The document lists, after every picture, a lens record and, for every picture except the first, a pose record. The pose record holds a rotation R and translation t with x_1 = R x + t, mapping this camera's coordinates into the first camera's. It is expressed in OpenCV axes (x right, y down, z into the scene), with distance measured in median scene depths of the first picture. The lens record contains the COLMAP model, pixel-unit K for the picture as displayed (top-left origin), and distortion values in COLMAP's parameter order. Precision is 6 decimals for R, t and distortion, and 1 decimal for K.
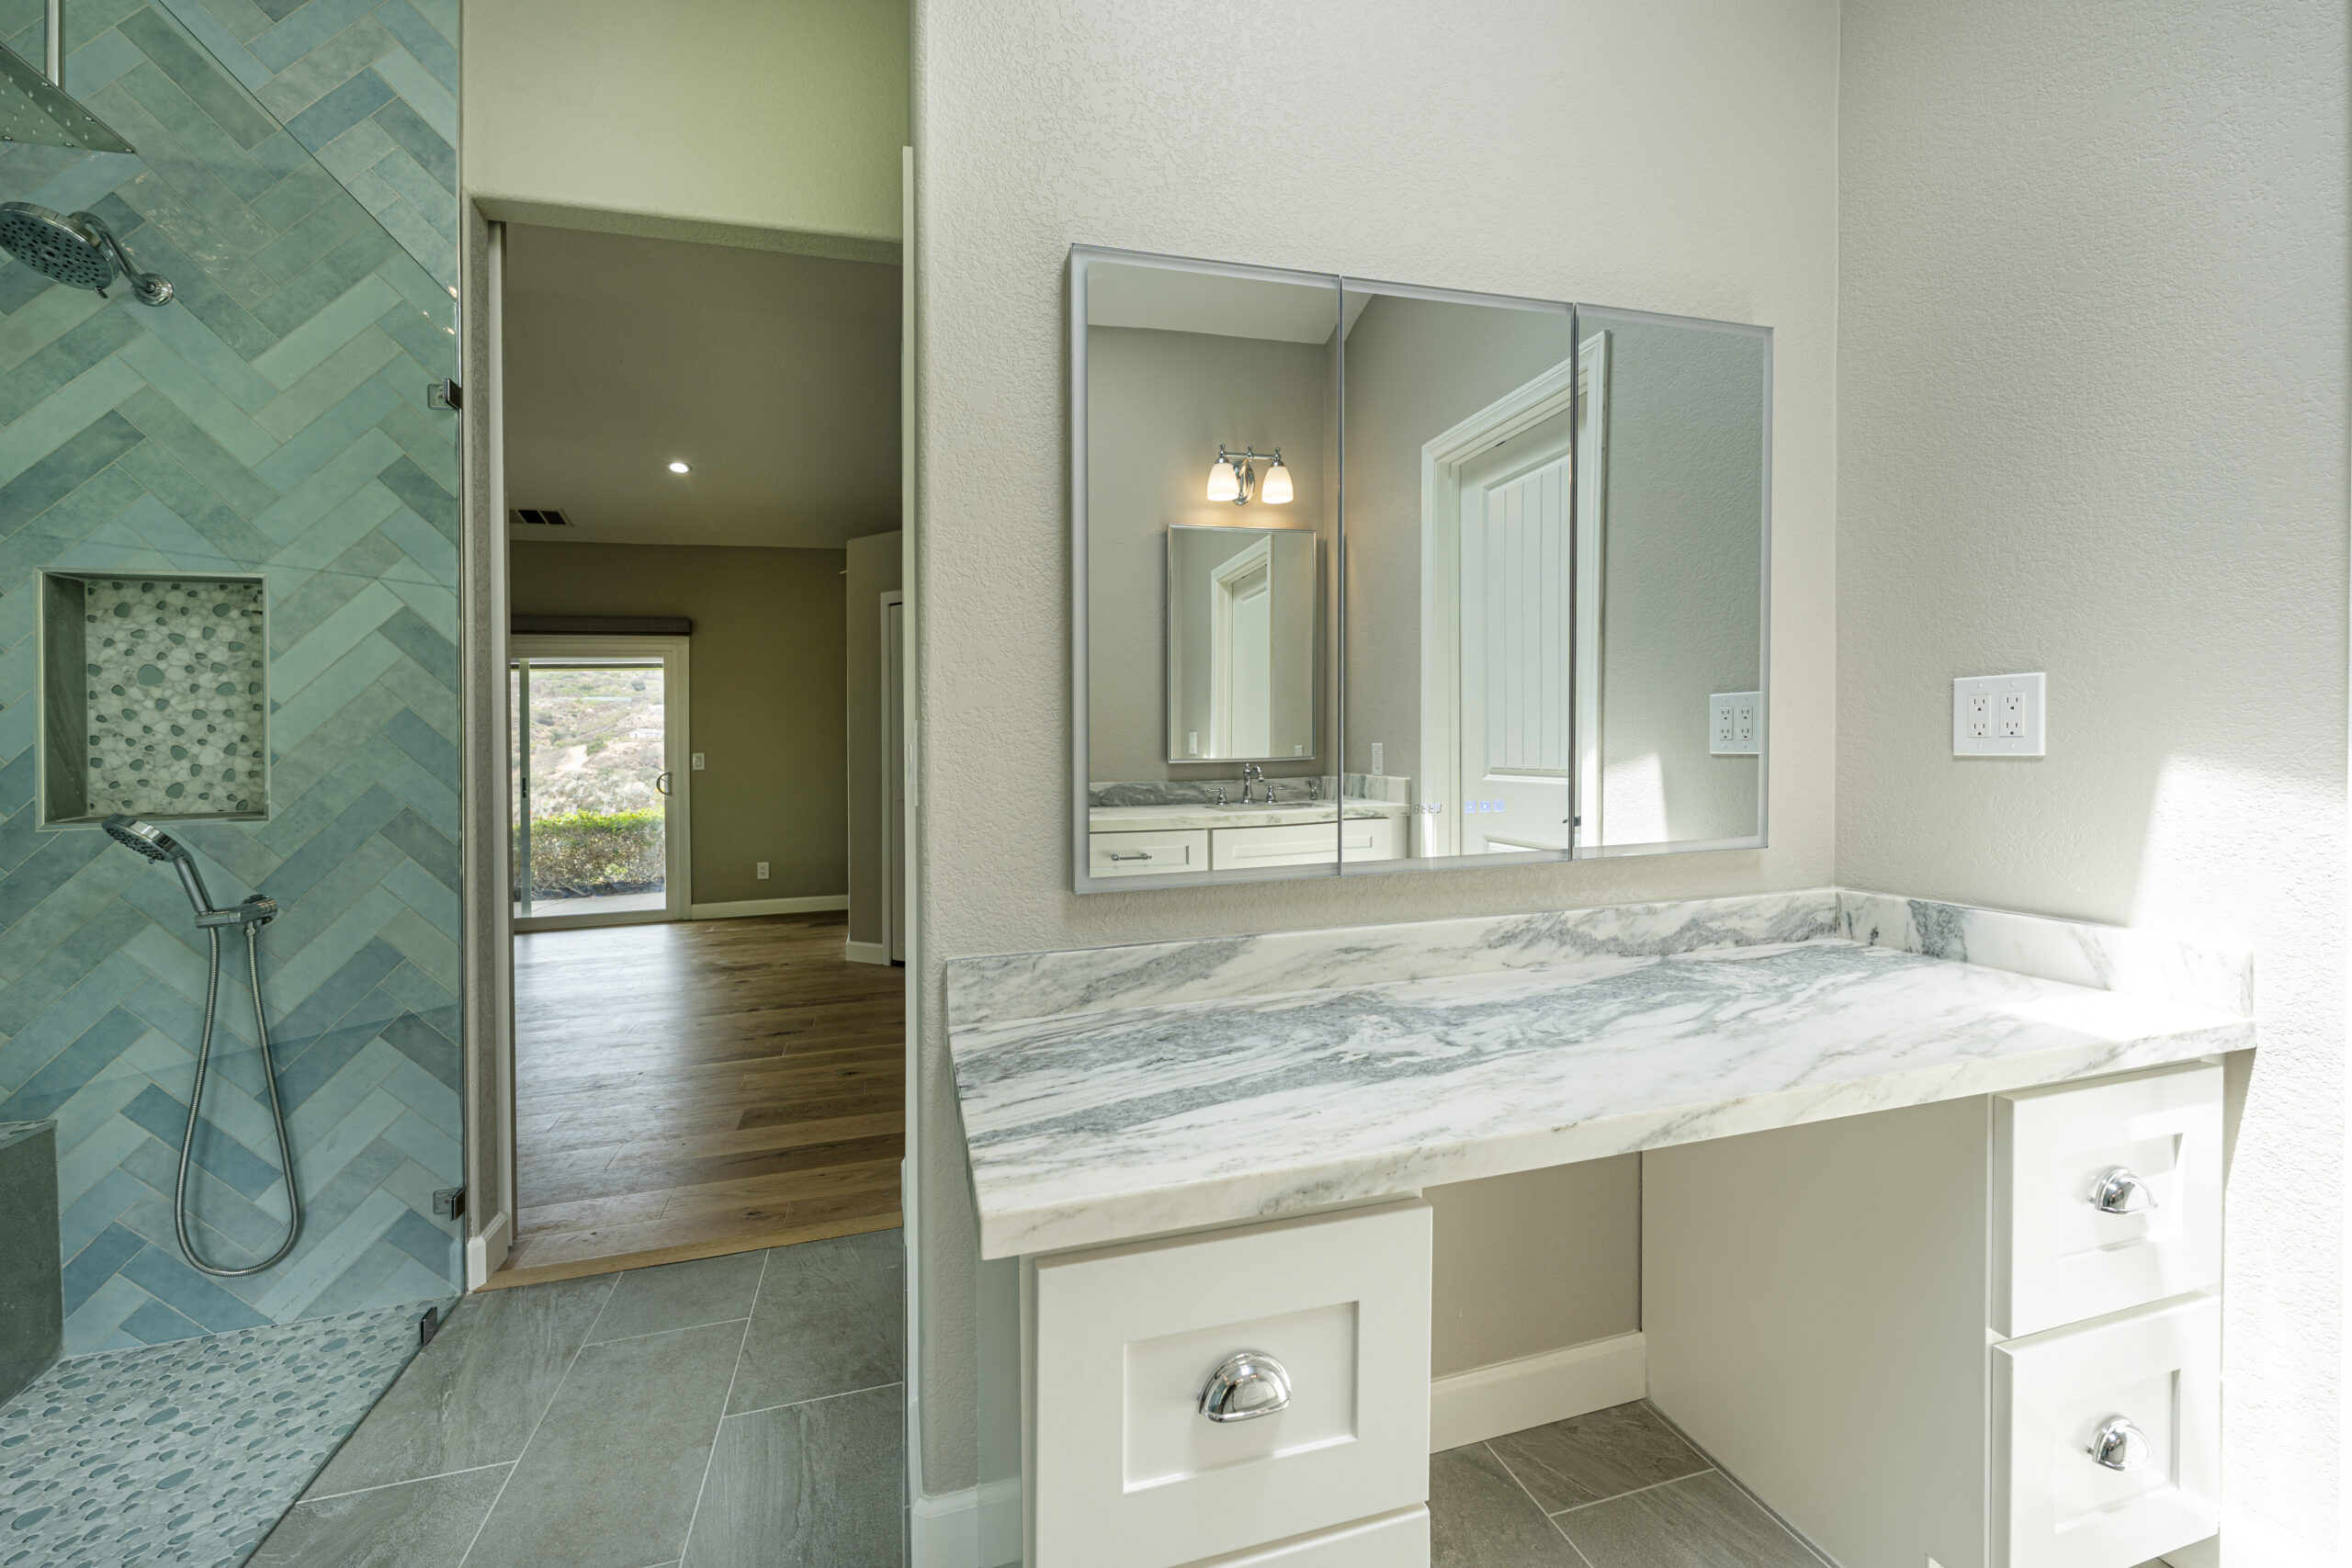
lens RADIAL K [[942.7, 0, 1164.9], [0, 942.7, 776.2], [0, 0, 1]] dist [-0.000767, -0.000134]
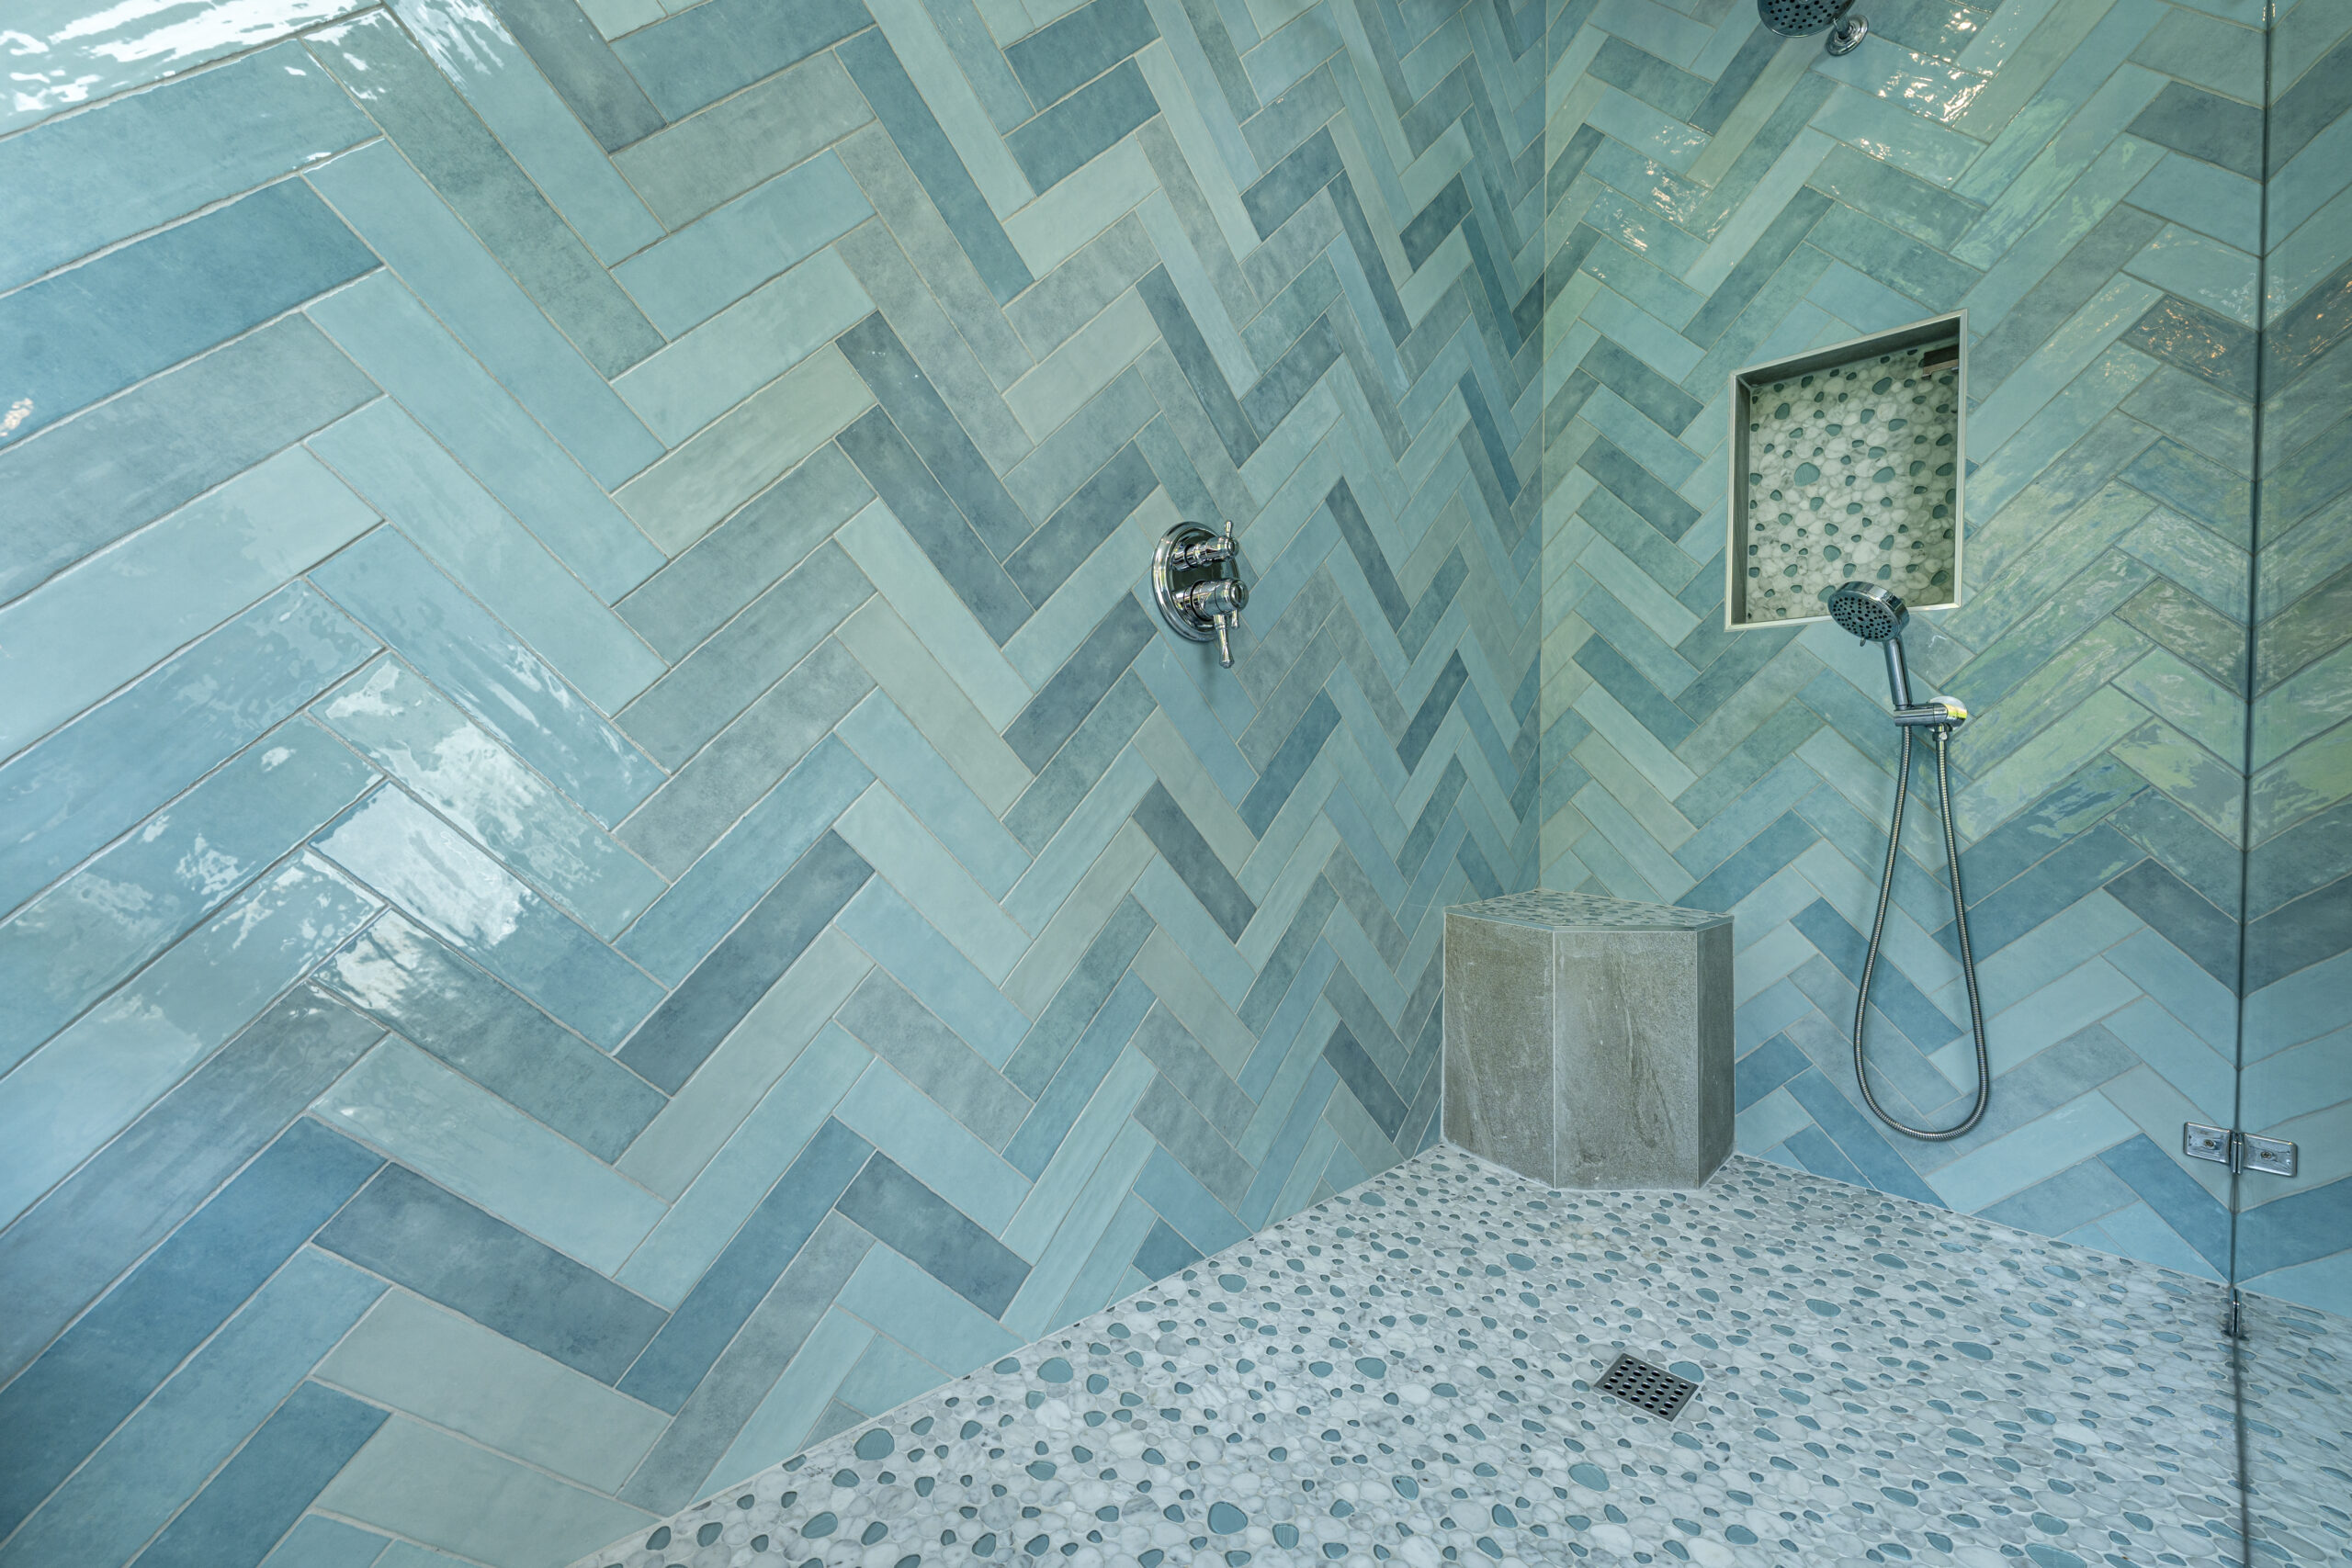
lens RADIAL K [[947.9, 0, 1189.9], [0, 947.9, 790.0], [0, 0, 1]] dist [-0.000665, -0.000342]
pose [[0.436286, 0.051680, -0.898323, -0.480626], [-0.023150, 0.998663, 0.046209, 0.179996], [0.899510, 0.000636, 0.436900, 0.030268]]
